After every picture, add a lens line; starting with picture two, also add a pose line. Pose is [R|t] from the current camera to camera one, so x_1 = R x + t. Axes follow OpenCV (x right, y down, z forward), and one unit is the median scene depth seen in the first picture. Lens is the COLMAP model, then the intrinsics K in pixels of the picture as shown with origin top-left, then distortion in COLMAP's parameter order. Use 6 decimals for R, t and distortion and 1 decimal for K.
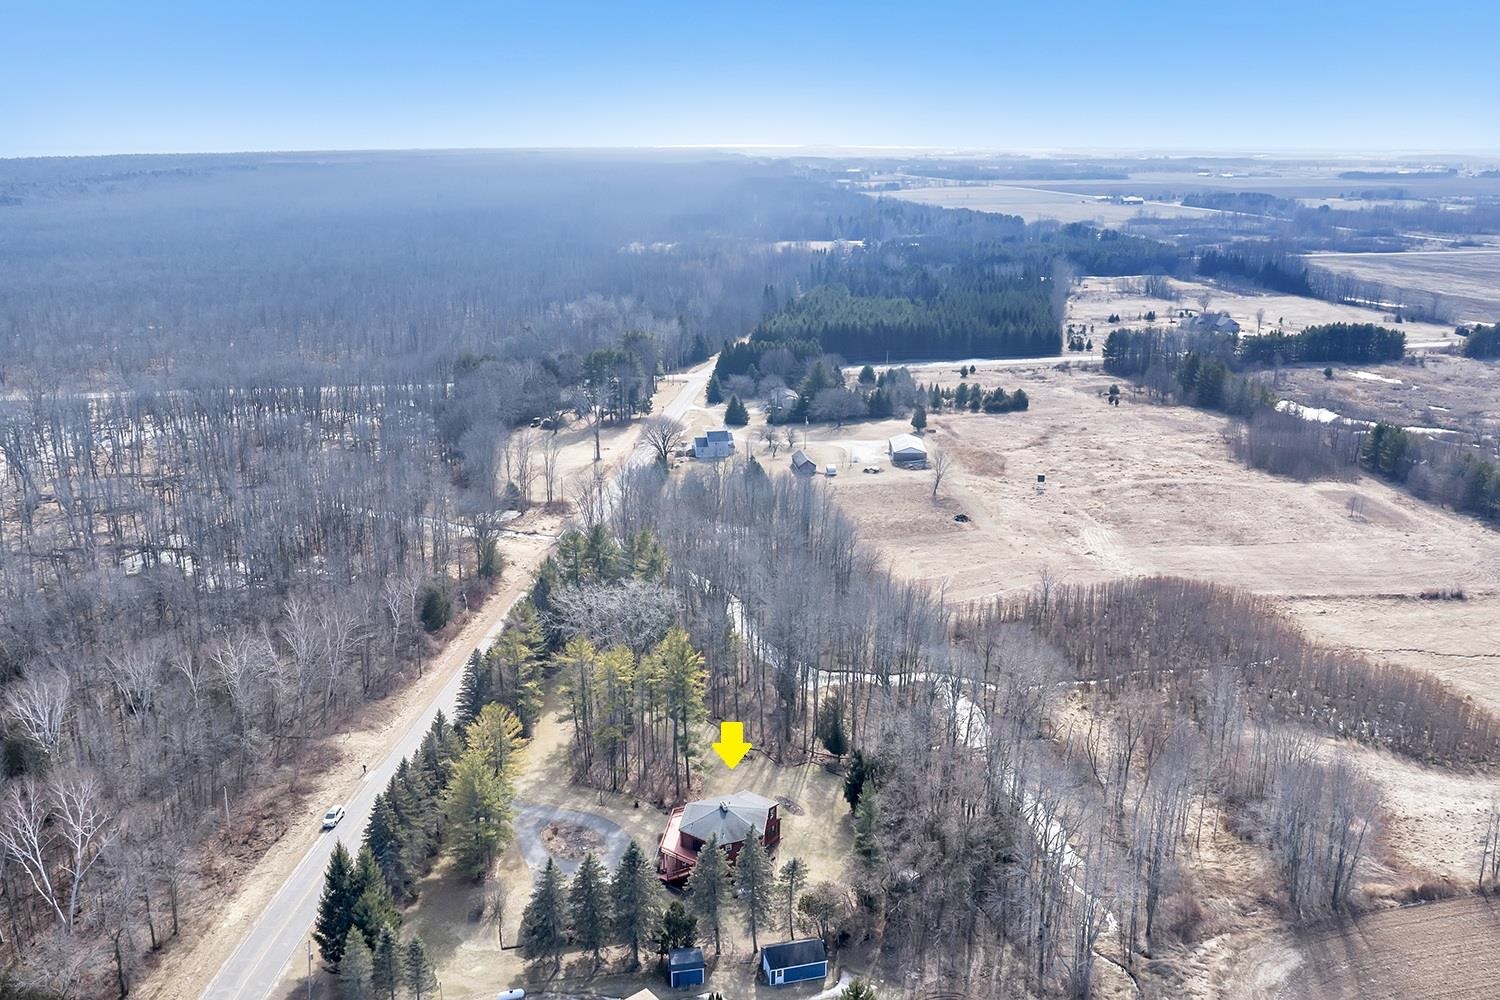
lens RADIAL K [[1229.5, 0, 750.0], [0, 1229.5, 500.0], [0, 0, 1]] dist [0.026714, -0.045634]
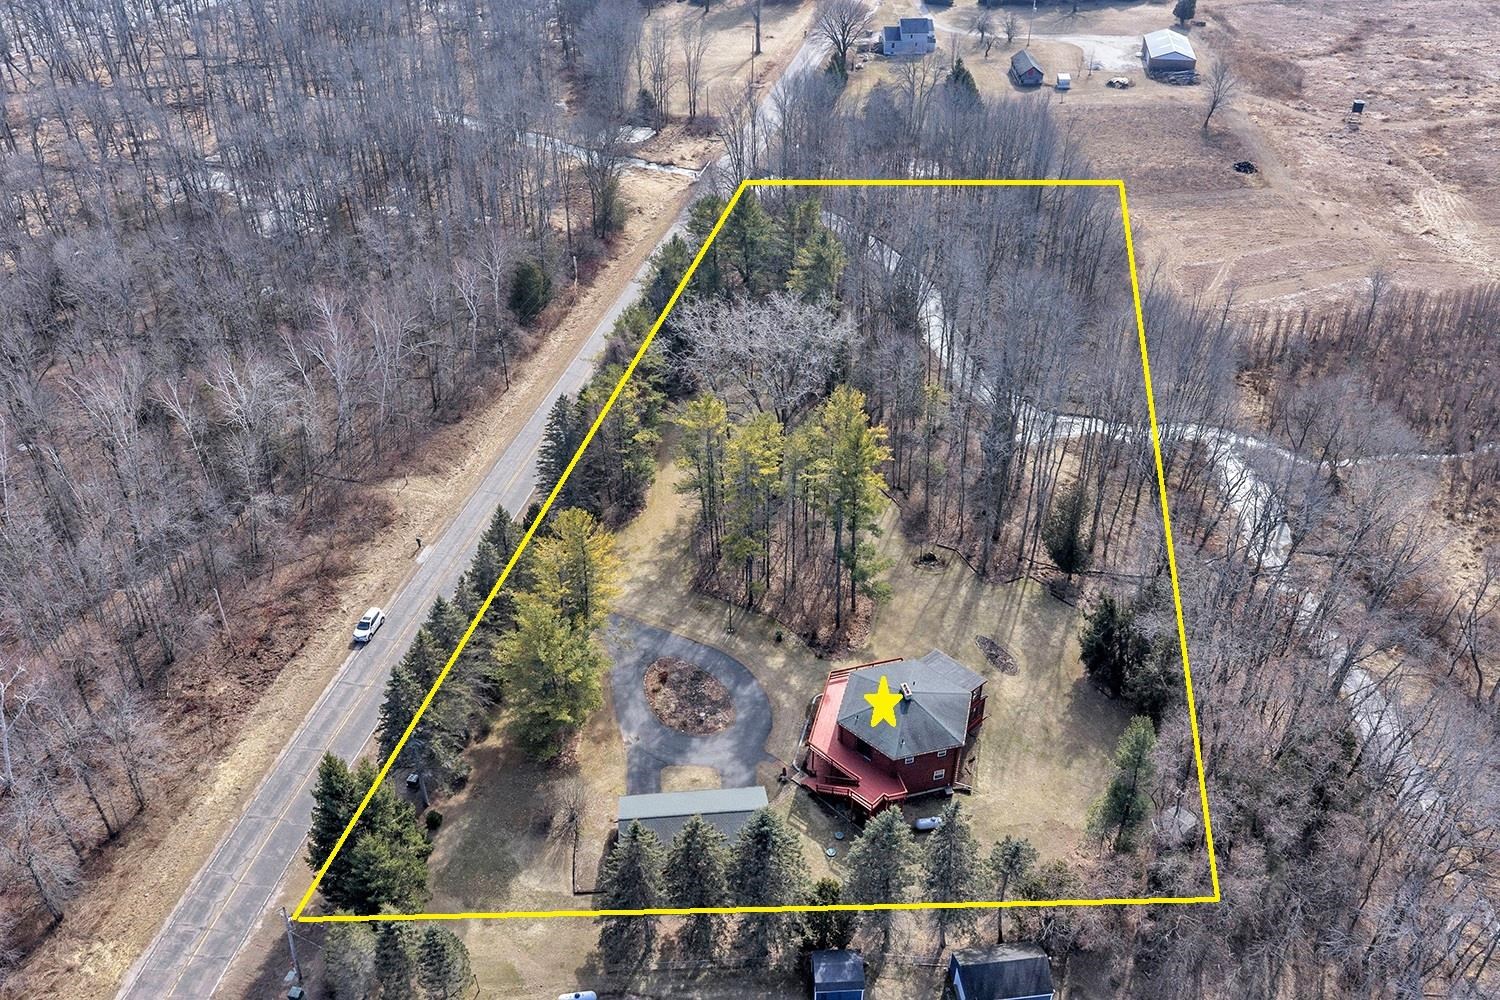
lens RADIAL K [[1229.5, 0, 750.0], [0, 1229.5, 500.0], [0, 0, 1]] dist [0.026714, -0.045634]
pose [[0.990221, 0.076147, -0.116890, -0.029146], [-0.031990, 0.939507, 0.341034, -0.063645], [0.135787, -0.333960, 0.932755, 0.332384]]
